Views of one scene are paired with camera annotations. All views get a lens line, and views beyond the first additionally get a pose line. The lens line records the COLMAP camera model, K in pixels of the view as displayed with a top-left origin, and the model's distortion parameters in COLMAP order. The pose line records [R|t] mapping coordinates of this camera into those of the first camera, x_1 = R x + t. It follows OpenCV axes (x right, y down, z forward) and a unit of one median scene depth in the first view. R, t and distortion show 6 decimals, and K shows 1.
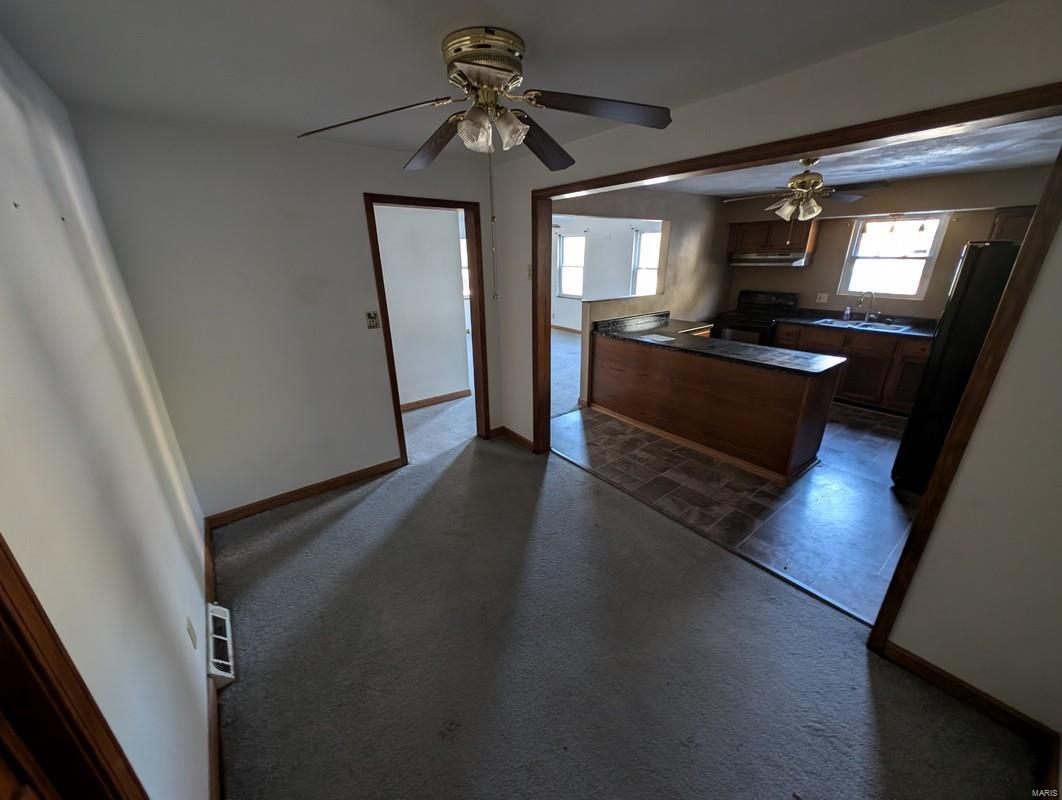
lens RADIAL K [[397.3, 0, 534.9], [0, 397.3, 401.9], [0, 0, 1]] dist [0.004697, -0.001148]
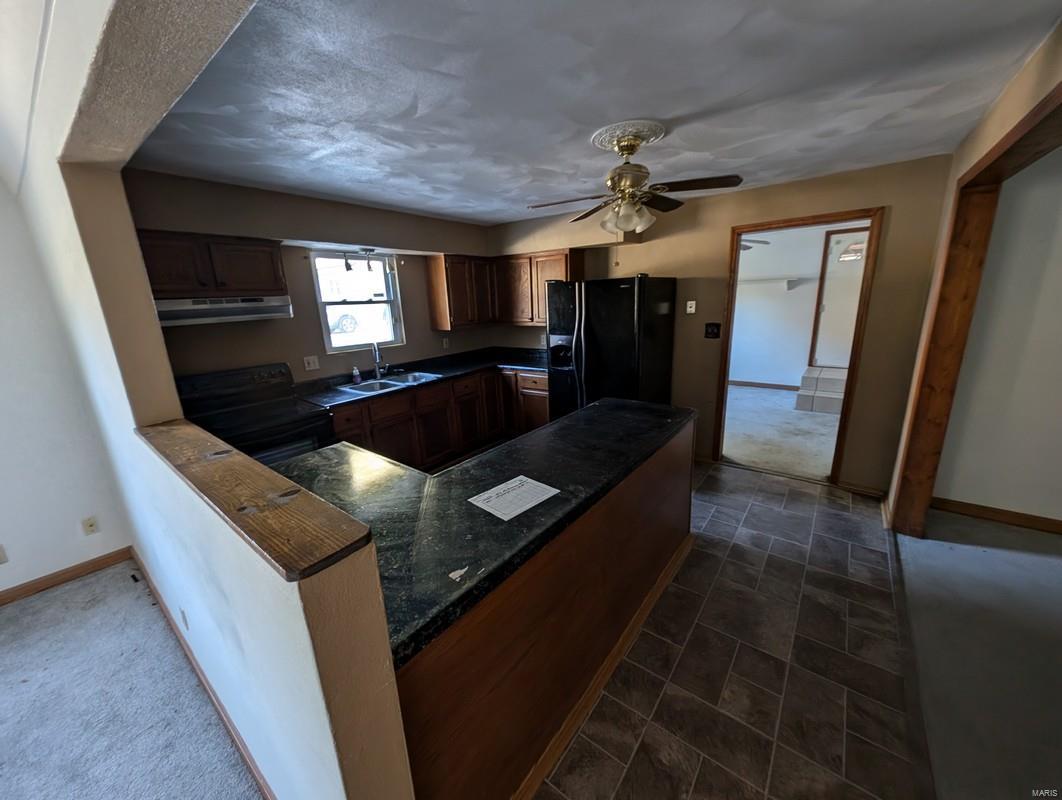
lens RADIAL K [[397.3, 0, 534.8], [0, 397.3, 403.5], [0, 0, 1]] dist [0.004697, -0.001148]
pose [[-0.257971, -0.243107, 0.935067, -0.019095], [0.363799, 0.872150, 0.327116, -0.331126], [-0.895042, 0.424563, -0.136547, 0.916936]]
